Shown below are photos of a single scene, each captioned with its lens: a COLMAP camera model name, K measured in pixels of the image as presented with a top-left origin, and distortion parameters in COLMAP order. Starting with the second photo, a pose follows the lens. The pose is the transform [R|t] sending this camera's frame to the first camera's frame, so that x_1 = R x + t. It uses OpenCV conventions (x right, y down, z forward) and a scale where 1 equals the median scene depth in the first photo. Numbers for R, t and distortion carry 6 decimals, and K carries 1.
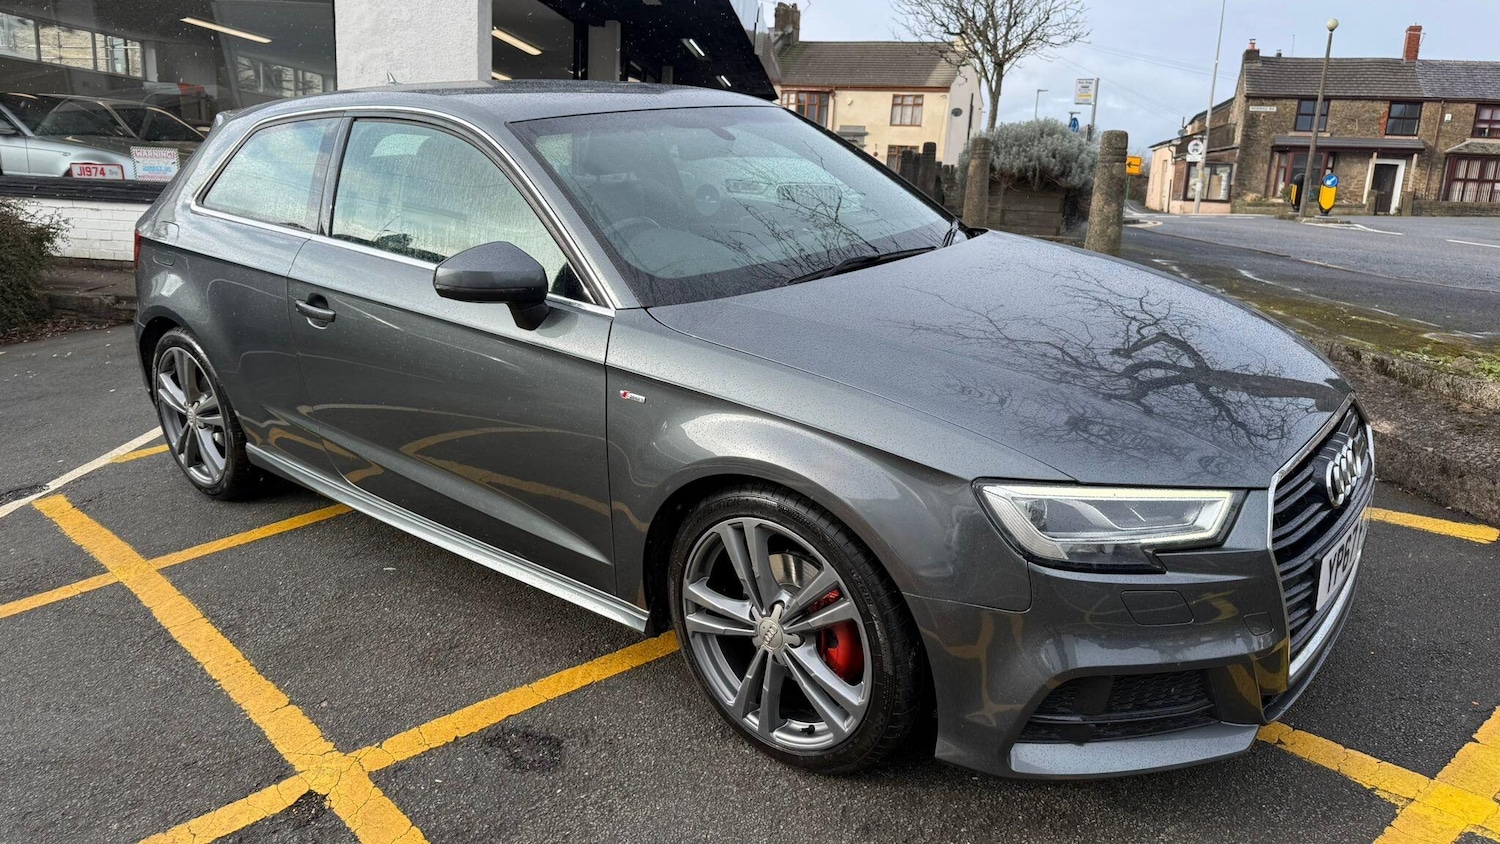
lens RADIAL K [[1040.6, 0, 748.9], [0, 1040.6, 411.3], [0, 0, 1]] dist [0.018042, -0.025951]
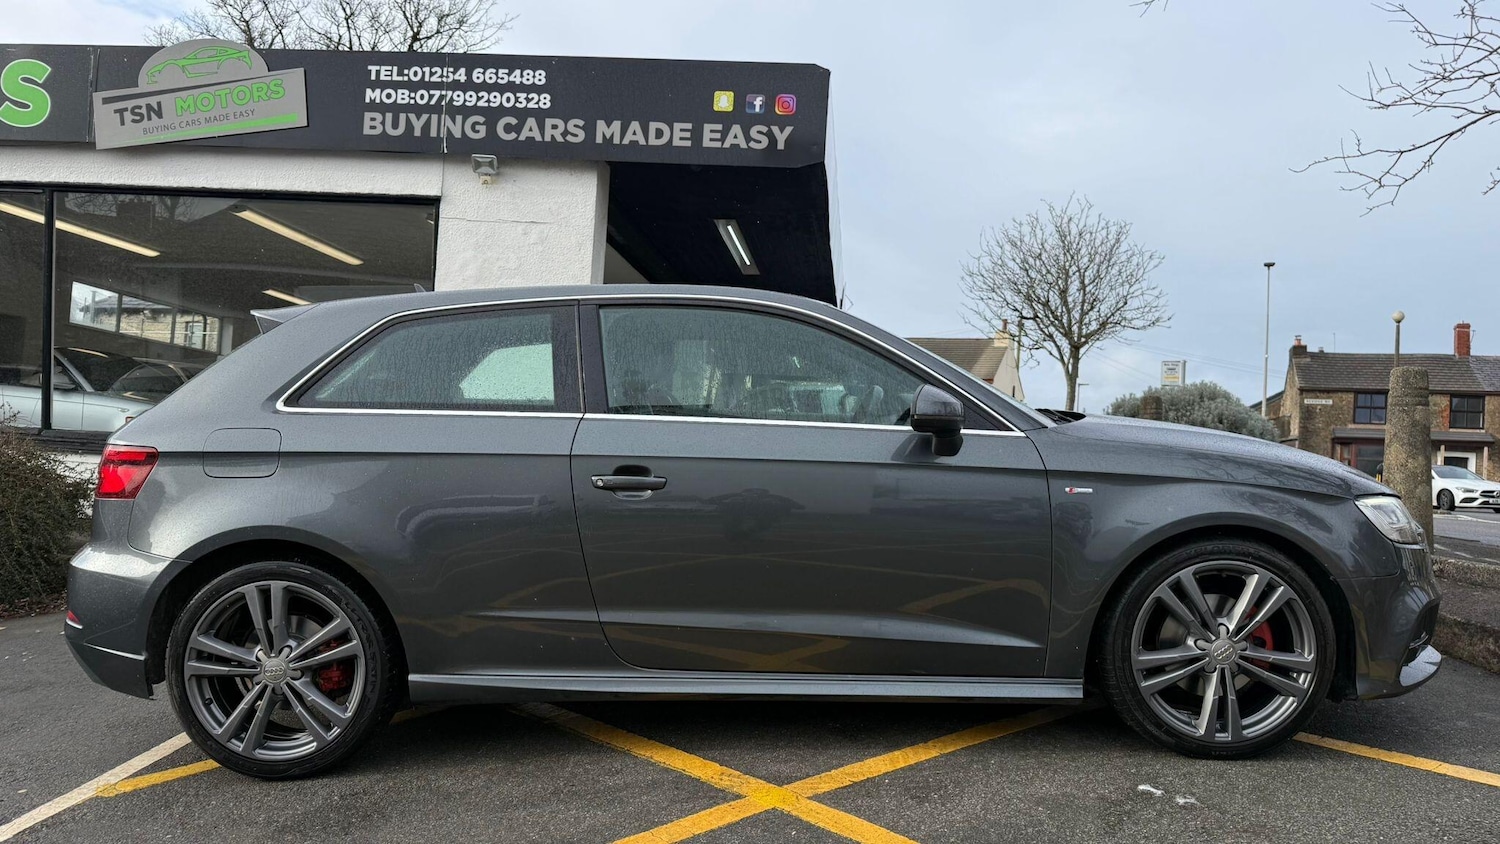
lens RADIAL K [[1040.6, 0, 741.5], [0, 1040.6, 428.9], [0, 0, 1]] dist [0.018042, -0.025951]
pose [[0.999212, 0.009275, -0.038591, -0.080863], [-0.018829, 0.966712, -0.255174, -0.007238], [0.034940, 0.255700, 0.966125, 0.143945]]
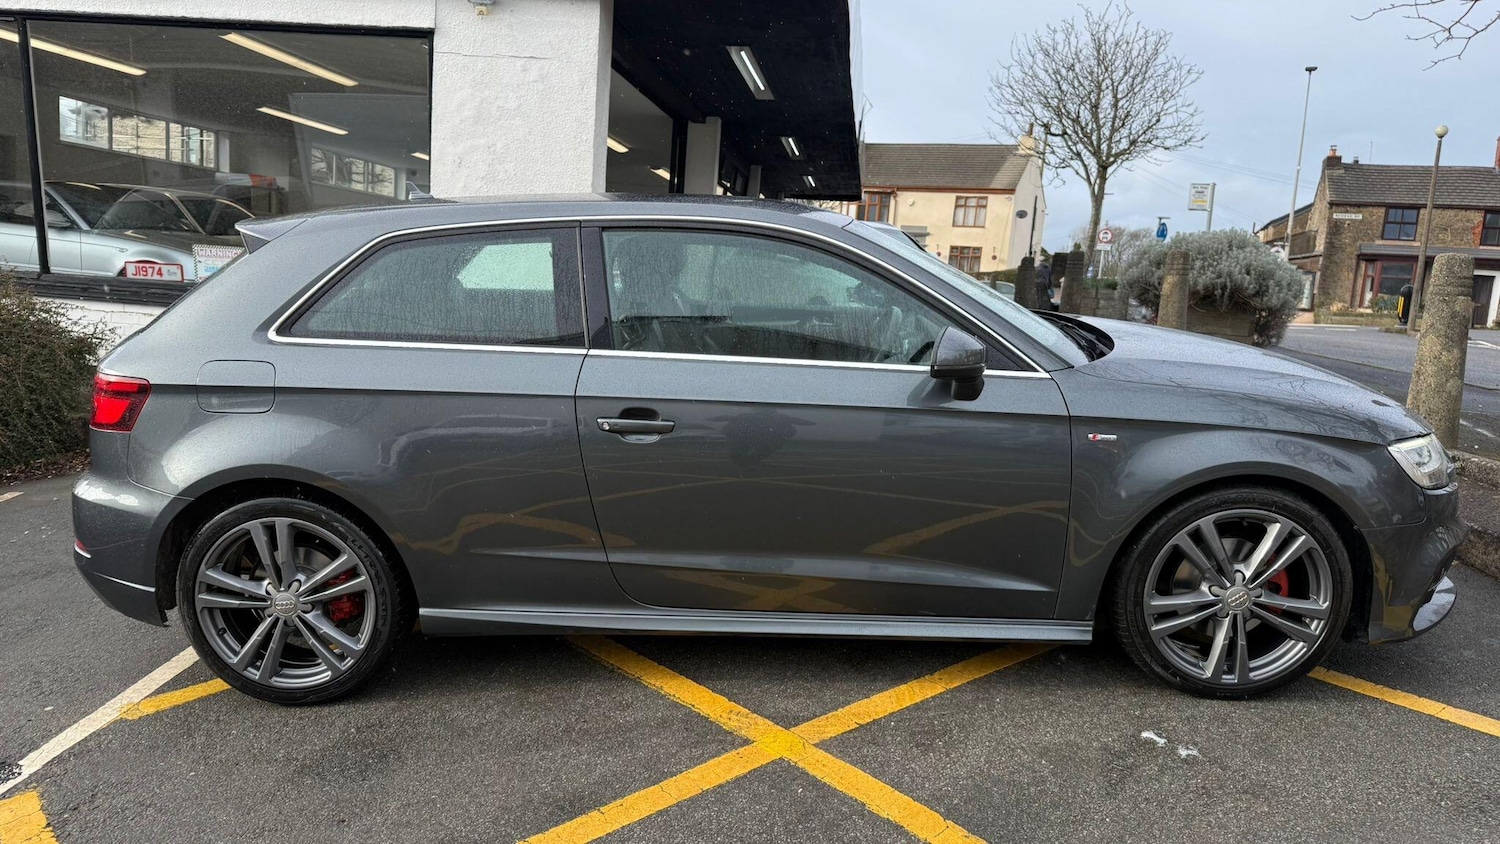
lens RADIAL K [[1040.6, 0, 741.8], [0, 1040.6, 420.0], [0, 0, 1]] dist [0.018042, -0.025951]
pose [[0.998604, 0.025165, -0.046446, -0.081788], [-0.028800, 0.996433, -0.079325, -0.047469], [0.044284, 0.080552, 0.995766, 0.148877]]
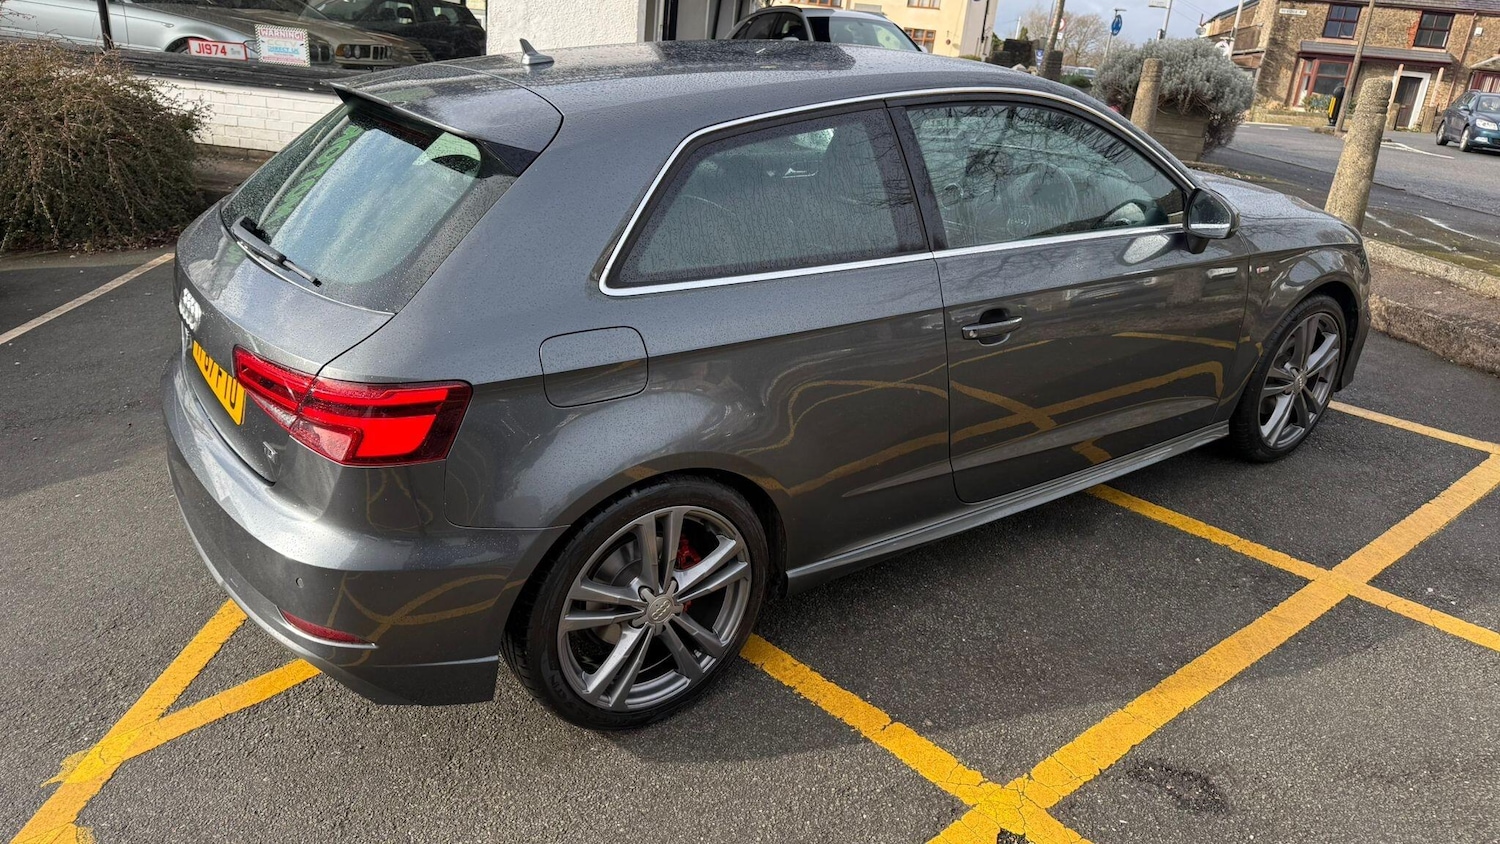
lens RADIAL K [[1040.6, 0, 752.0], [0, 1040.6, 418.8], [0, 0, 1]] dist [0.018042, -0.025951]
pose [[0.998649, 0.037636, 0.035827, -0.160681], [-0.041612, 0.992189, 0.117595, -0.029981], [-0.031122, -0.118927, 0.992415, 0.014798]]
